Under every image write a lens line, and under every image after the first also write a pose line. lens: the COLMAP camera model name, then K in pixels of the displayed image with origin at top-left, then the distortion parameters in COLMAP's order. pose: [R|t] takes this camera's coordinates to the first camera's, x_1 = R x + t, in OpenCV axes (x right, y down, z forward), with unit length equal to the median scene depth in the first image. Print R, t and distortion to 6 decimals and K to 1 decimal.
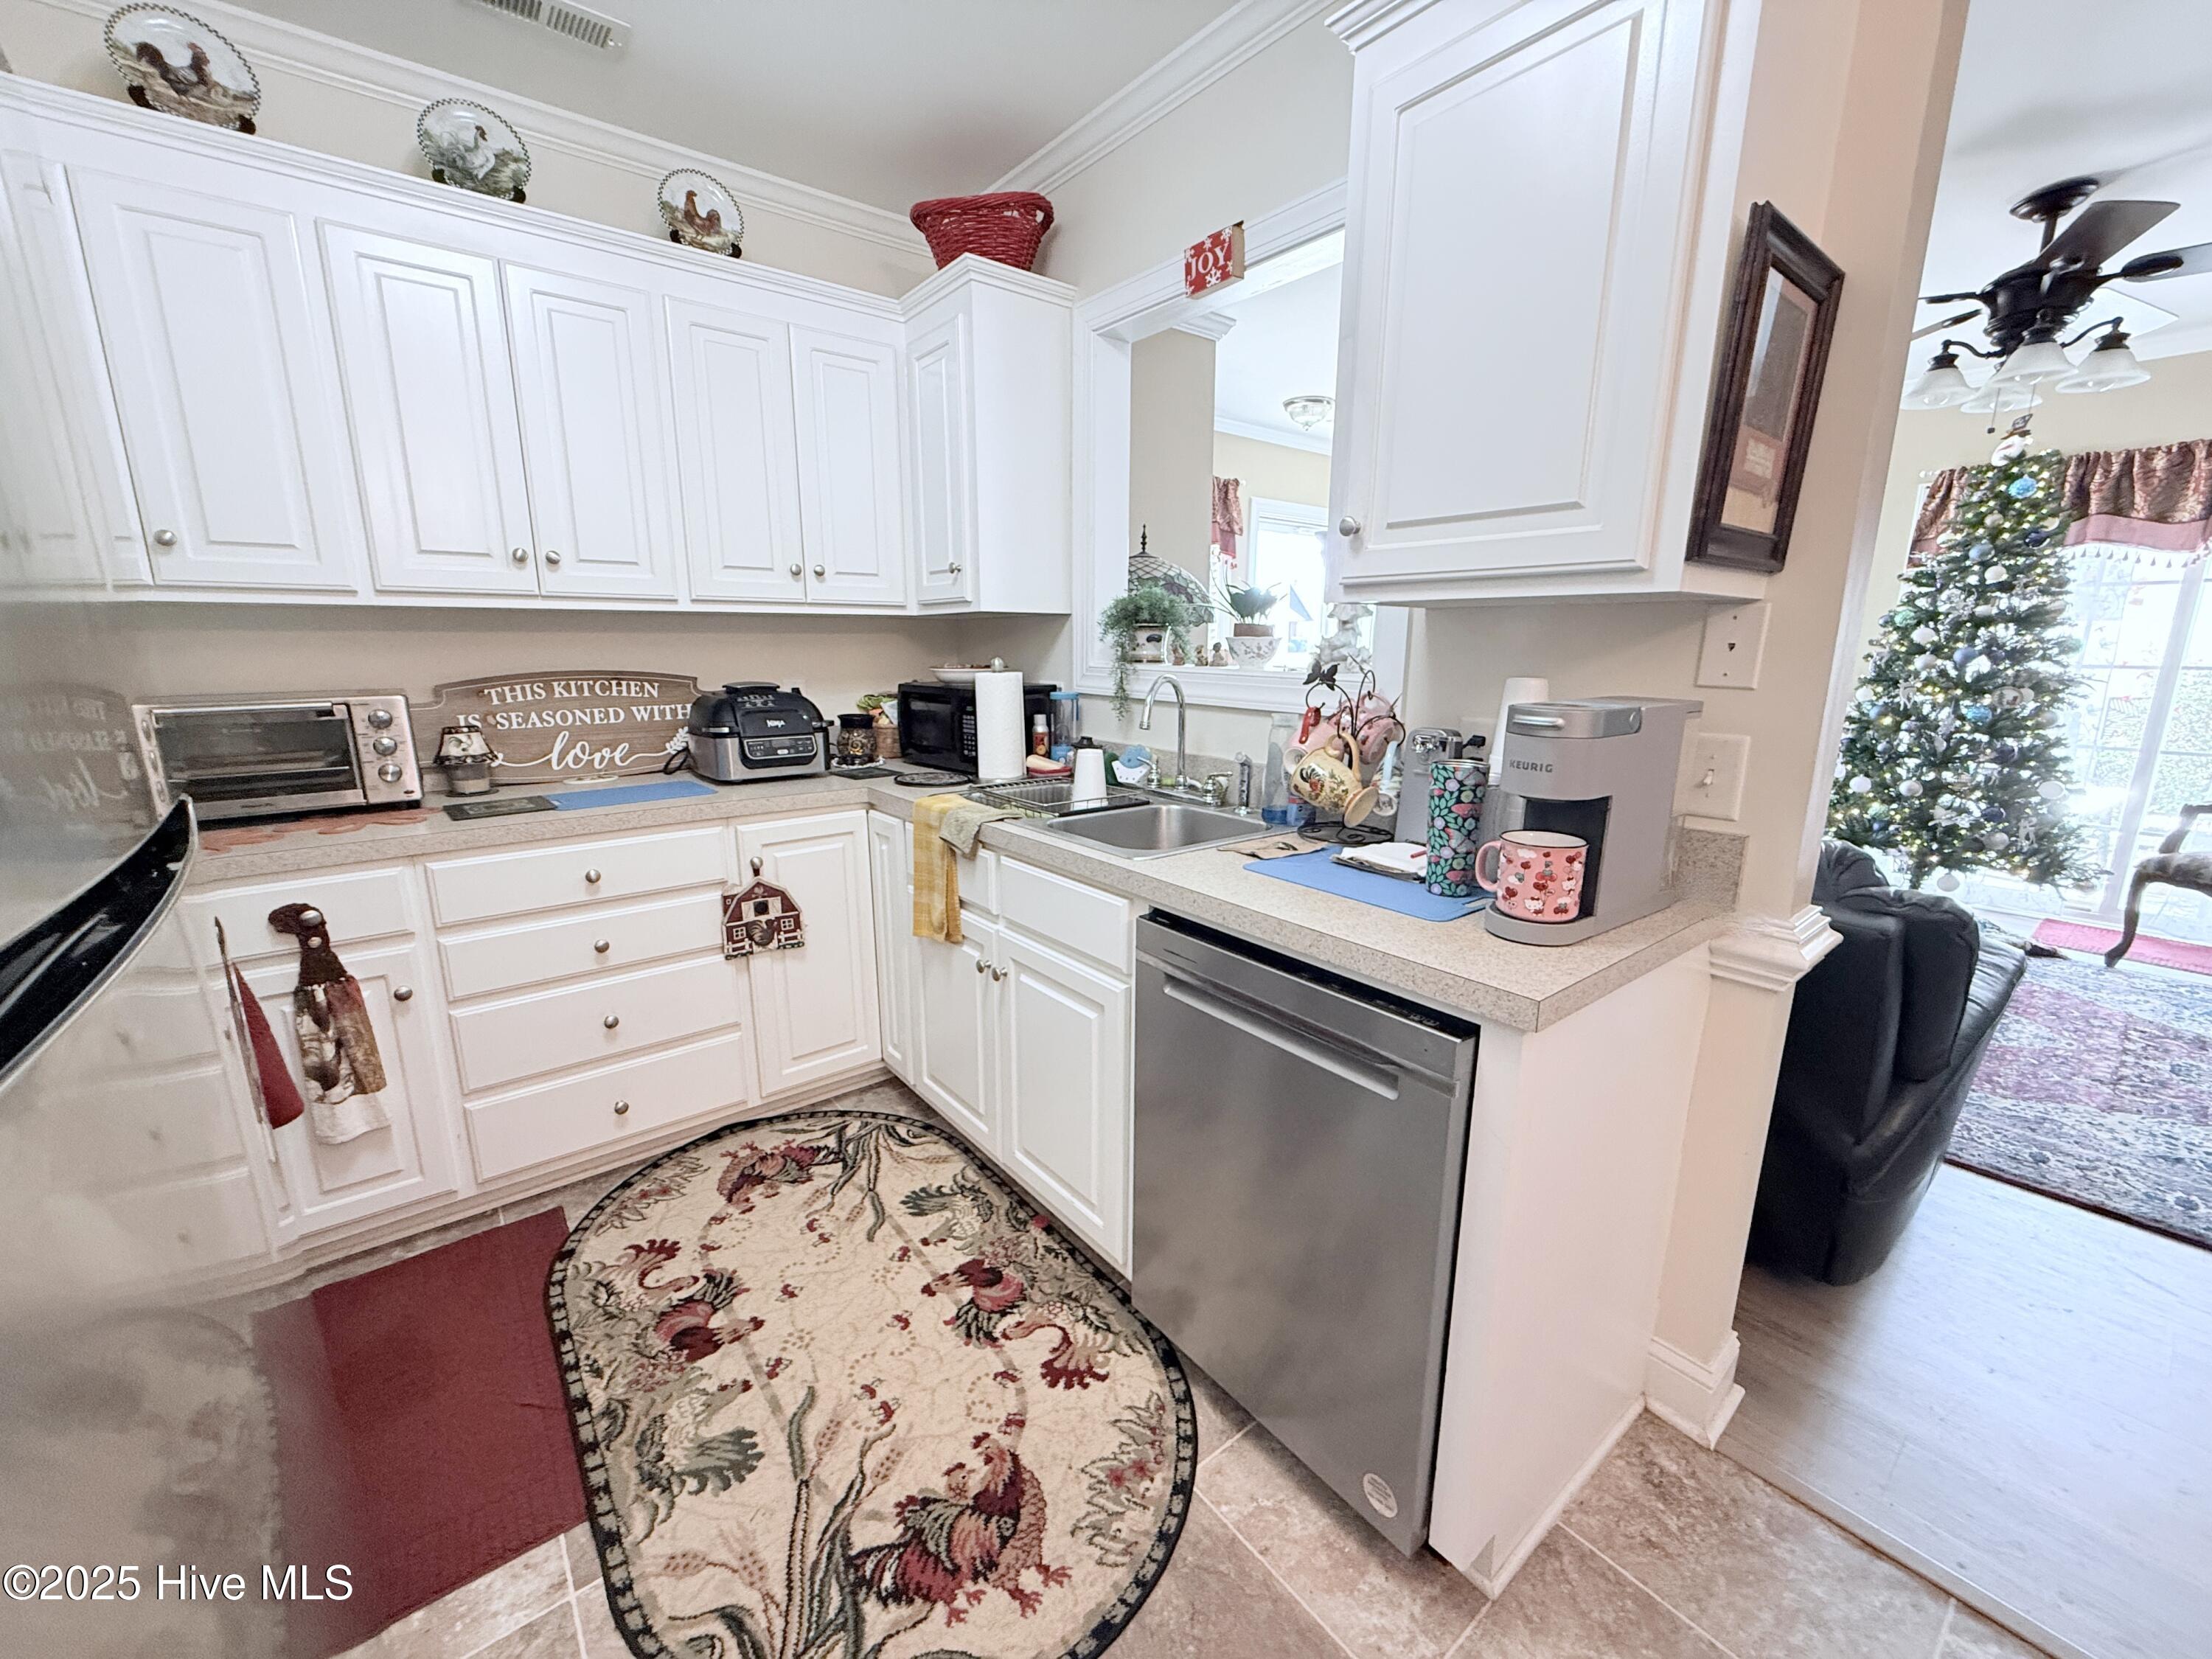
lens RADIAL K [[874.6, 0, 1102.9], [0, 874.6, 829.5], [0, 0, 1]] dist [-0.002775, 0.000251]
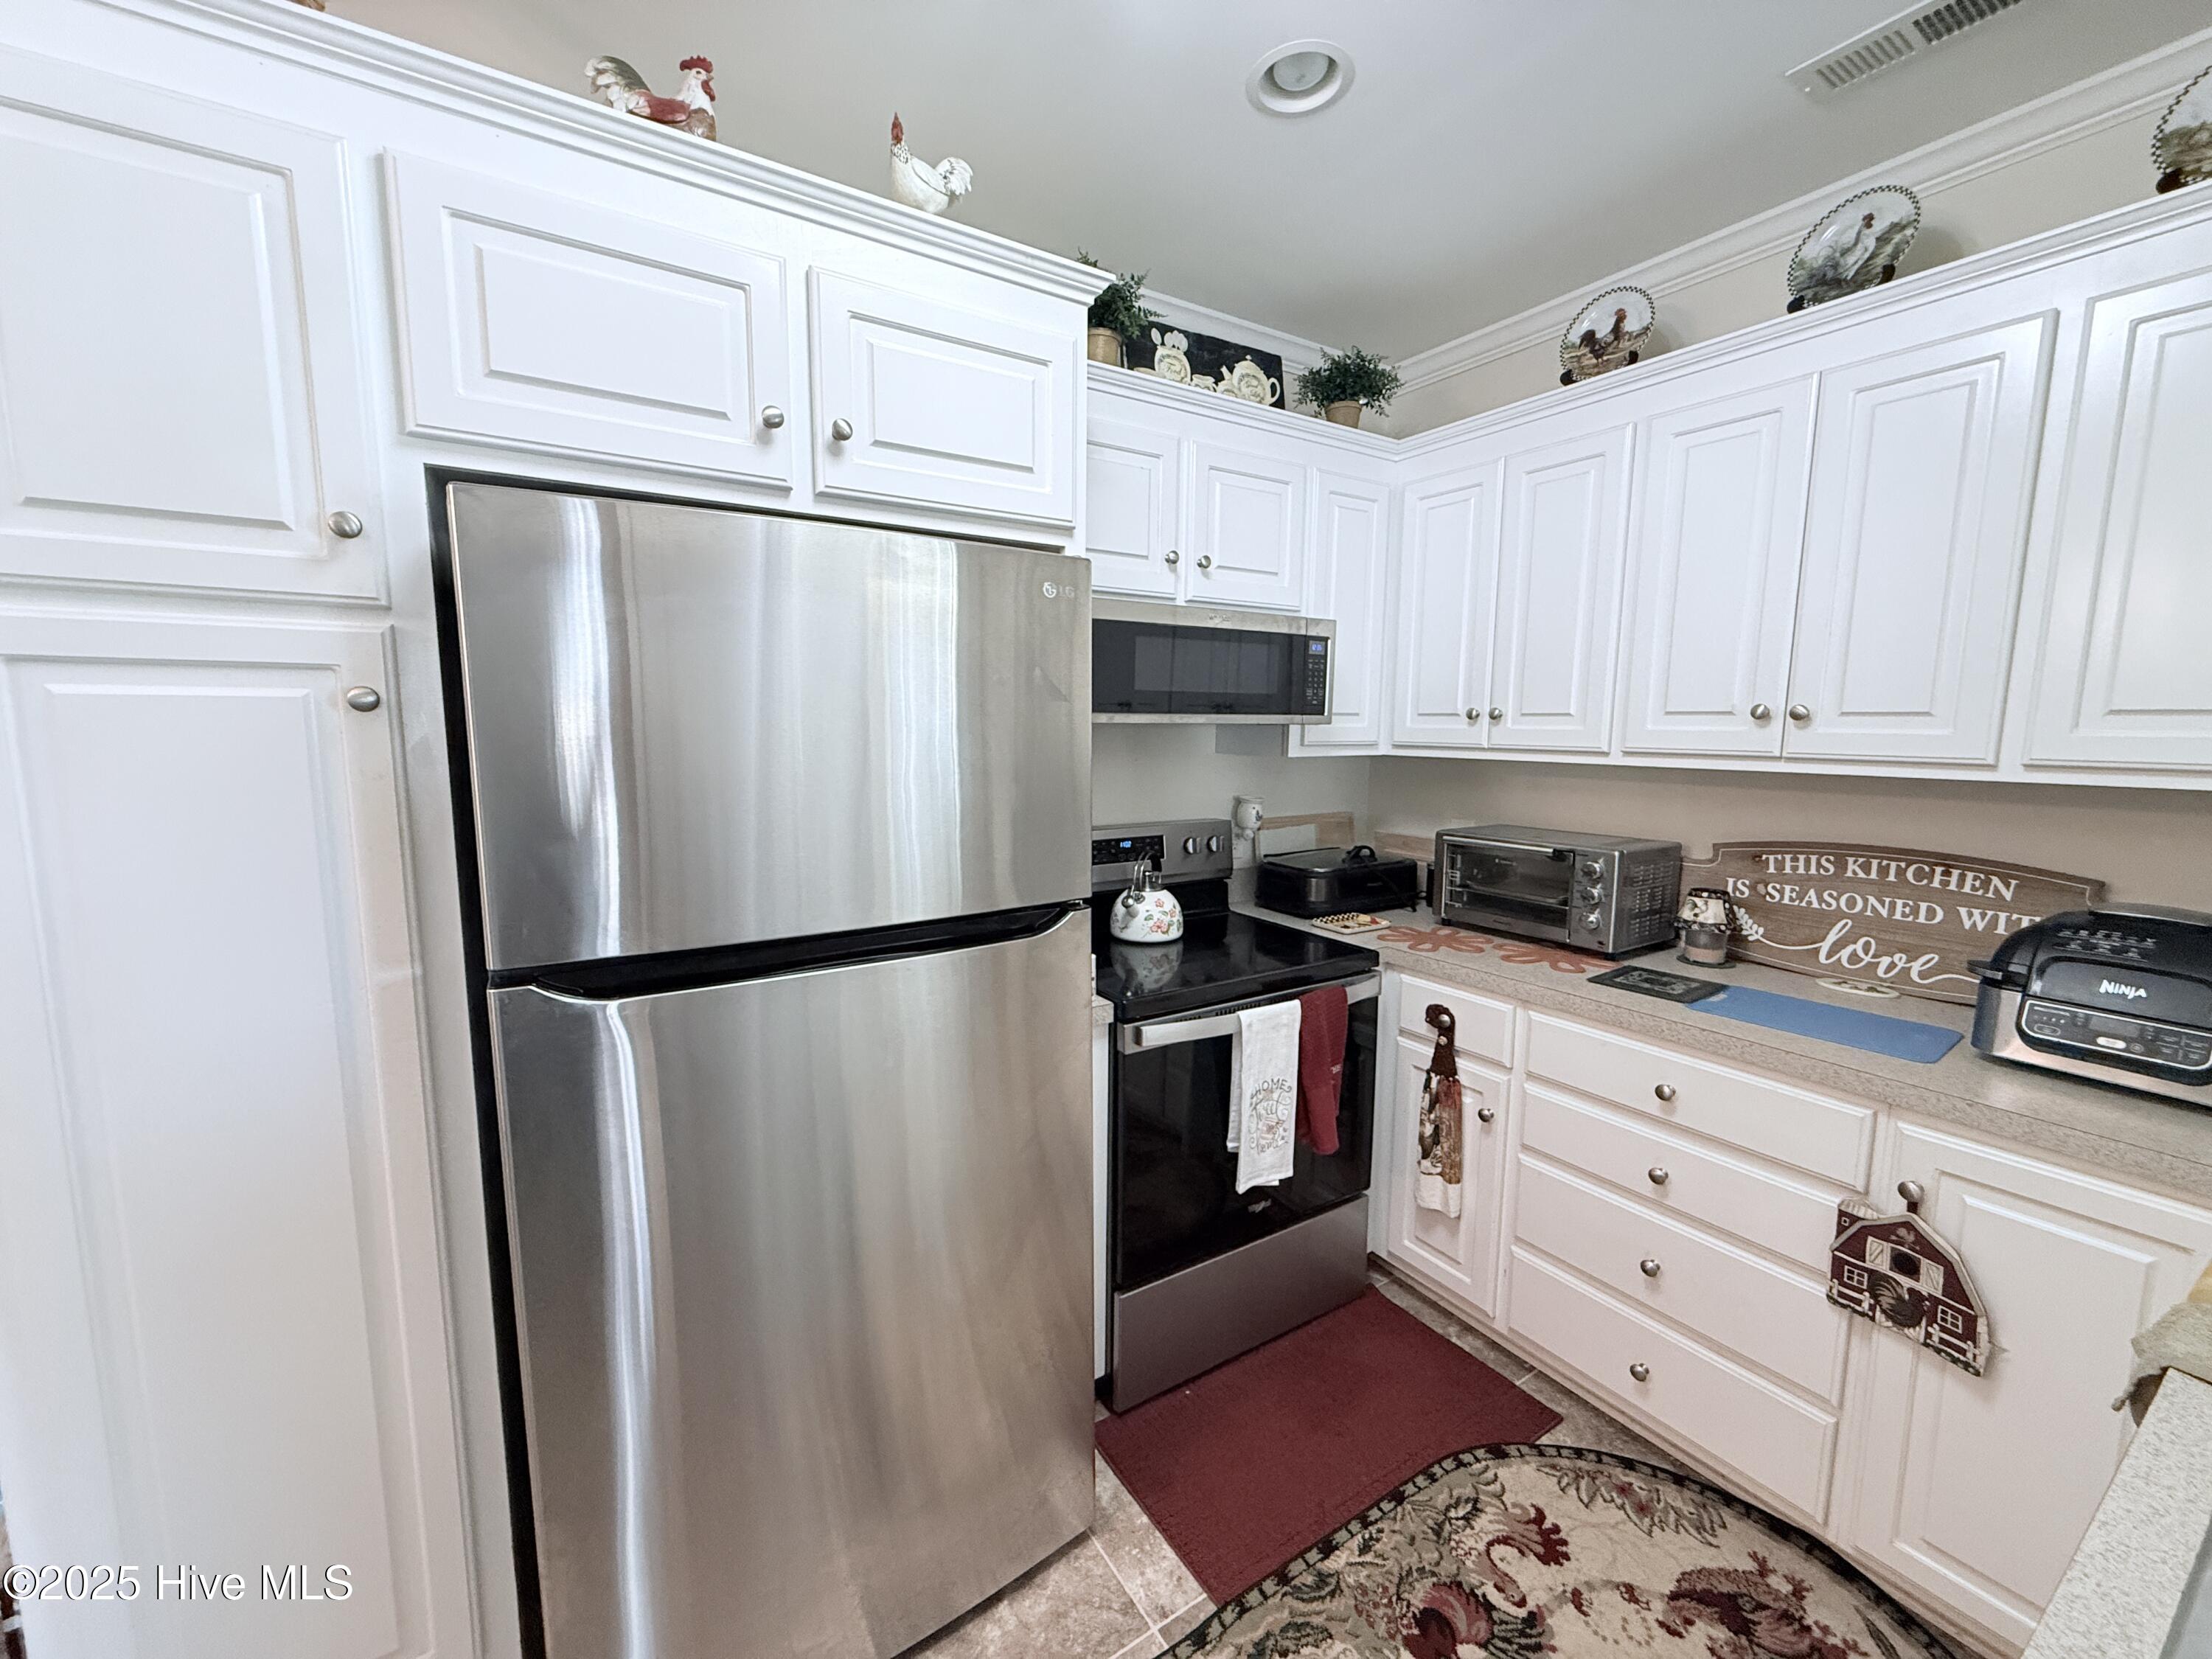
lens RADIAL K [[884.9, 0, 1106.0], [0, 884.9, 829.5], [0, 0, 1]] dist [0.002993, 0.000288]
pose [[-0.101205, 0.117311, -0.987925, 0.273624], [-0.219556, 0.965906, 0.137188, -0.185883], [0.970336, 0.230789, -0.071998, 0.478500]]
